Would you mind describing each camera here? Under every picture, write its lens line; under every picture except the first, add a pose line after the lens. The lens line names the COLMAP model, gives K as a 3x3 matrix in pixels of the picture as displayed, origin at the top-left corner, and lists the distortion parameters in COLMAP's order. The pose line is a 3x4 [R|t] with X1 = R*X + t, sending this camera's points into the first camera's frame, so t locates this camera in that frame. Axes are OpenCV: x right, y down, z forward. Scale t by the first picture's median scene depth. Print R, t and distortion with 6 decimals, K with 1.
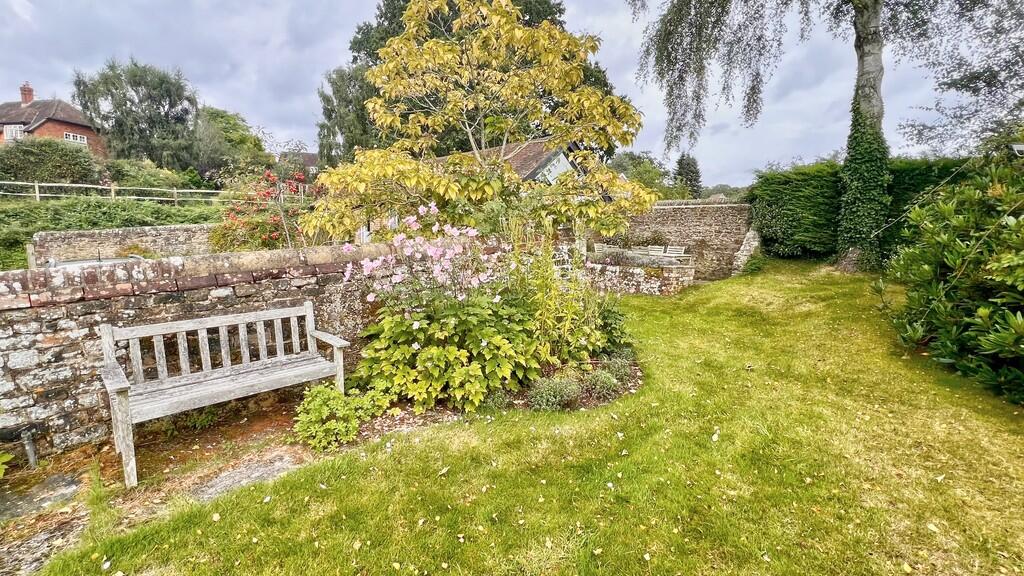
lens RADIAL K [[433.2, 0, 513.6], [0, 433.2, 288.6], [0, 0, 1]] dist [-0.003359, -0.000082]
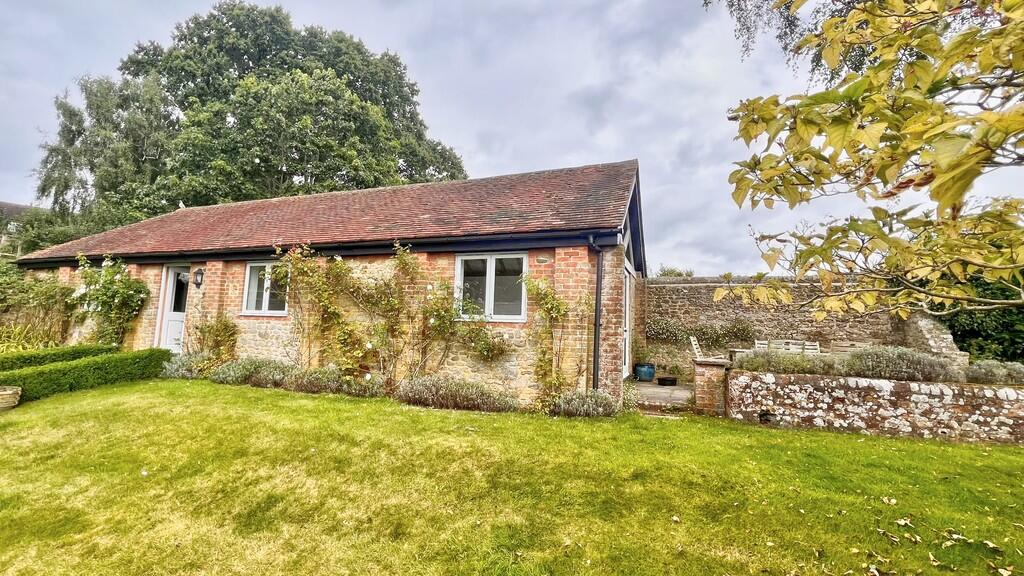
lens RADIAL K [[433.2, 0, 512.7], [0, 433.2, 289.6], [0, 0, 1]] dist [-0.003359, -0.000082]
pose [[0.900130, 0.052156, 0.432487, -0.101706], [0.041572, 0.977991, -0.204464, -0.019343], [-0.433632, 0.202024, 0.878151, 0.196638]]
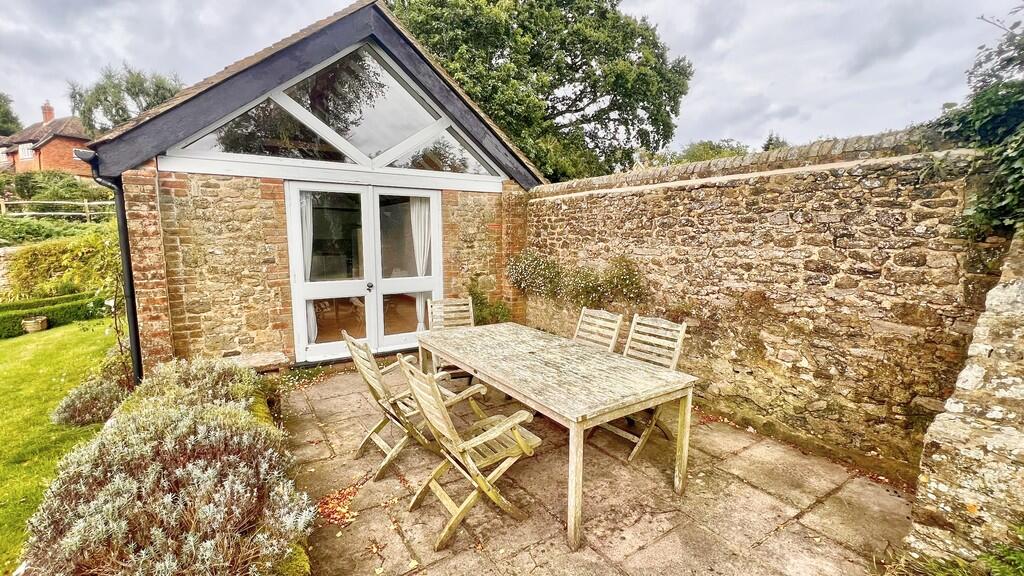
lens RADIAL K [[433.2, 0, 510.9], [0, 433.2, 289.0], [0, 0, 1]] dist [-0.003359, -0.000082]
pose [[0.984642, -0.005926, -0.174484, 0.108431], [0.005139, 0.999975, -0.004957, -0.038355], [0.174508, 0.003984, 0.984648, 0.230191]]
